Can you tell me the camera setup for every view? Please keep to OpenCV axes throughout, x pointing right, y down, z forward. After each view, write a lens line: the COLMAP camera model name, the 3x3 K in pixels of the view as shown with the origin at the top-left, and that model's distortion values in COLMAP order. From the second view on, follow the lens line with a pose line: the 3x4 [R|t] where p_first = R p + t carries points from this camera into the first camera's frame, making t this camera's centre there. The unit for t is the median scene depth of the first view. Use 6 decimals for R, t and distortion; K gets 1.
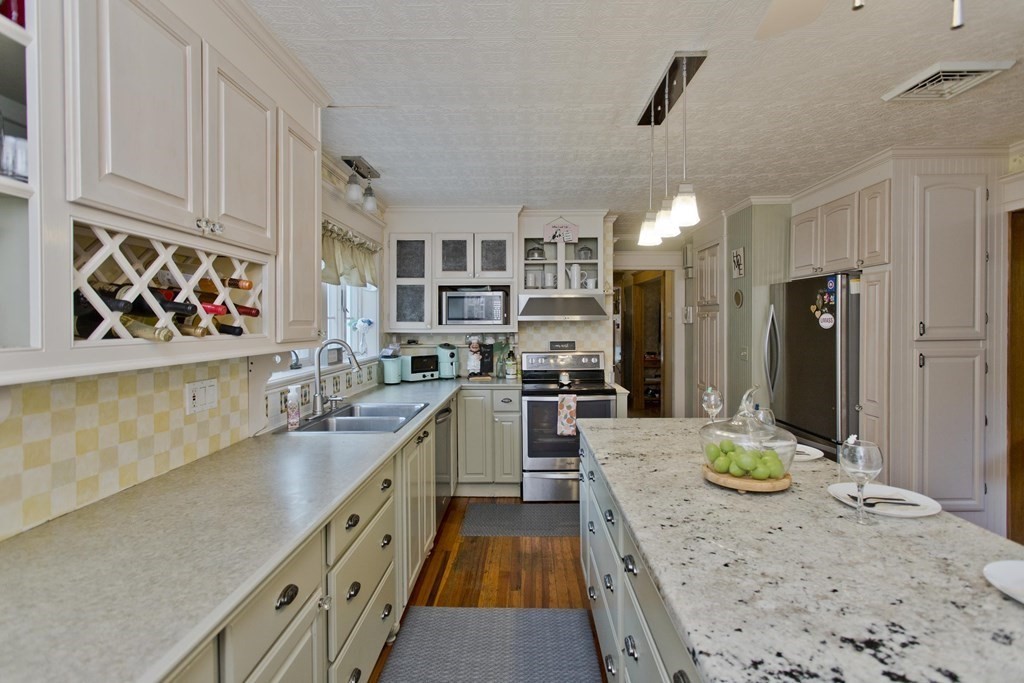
lens RADIAL K [[489.3, 0, 510.8], [0, 489.3, 329.4], [0, 0, 1]] dist [-0.001296, 0.000336]
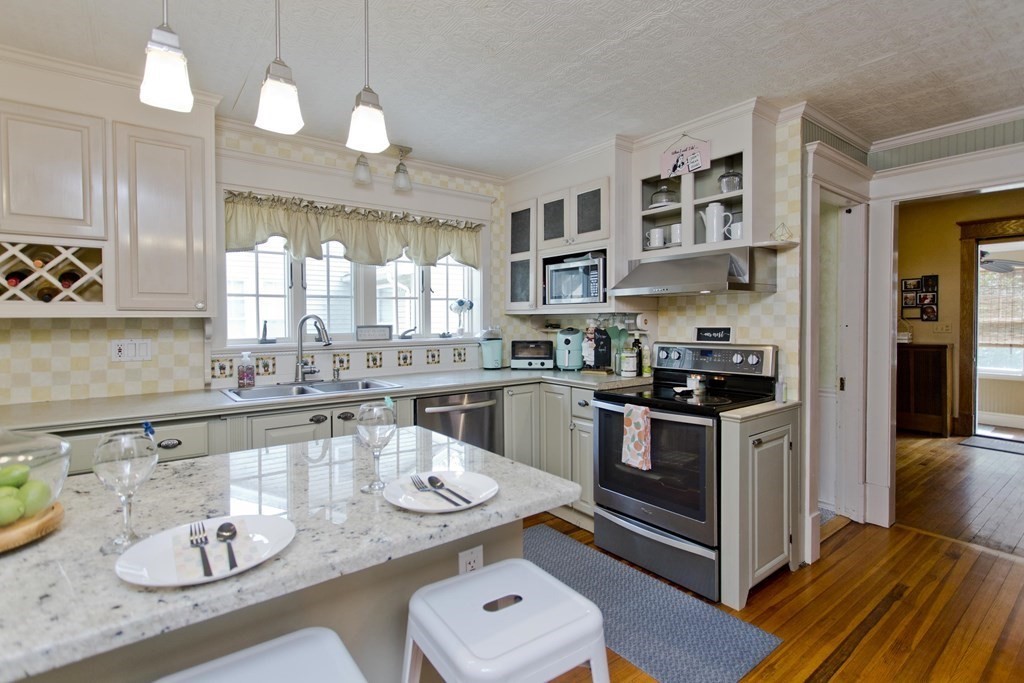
lens RADIAL K [[489.3, 0, 510.8], [0, 489.3, 329.4], [0, 0, 1]] dist [-0.001296, 0.000336]
pose [[0.626724, 0.016894, -0.779058, 0.484495], [-0.008974, 0.999855, 0.014463, 0.021765], [0.779190, -0.002073, 0.626785, 0.428198]]
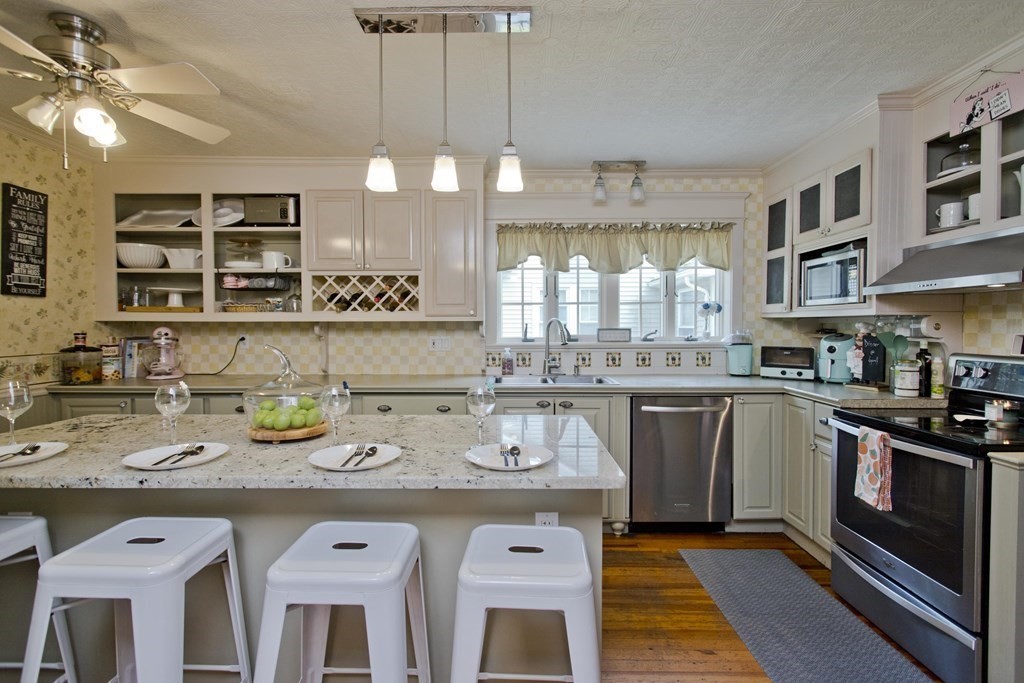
lens RADIAL K [[481.6, 0, 514.3], [0, 481.6, 336.9], [0, 0, 1]] dist [-0.003651, 0.000867]
pose [[0.017282, 0.031109, -0.999367, 0.586669], [-0.012661, 0.999443, 0.030893, 0.019835], [0.999770, 0.012119, 0.017666, 0.558962]]
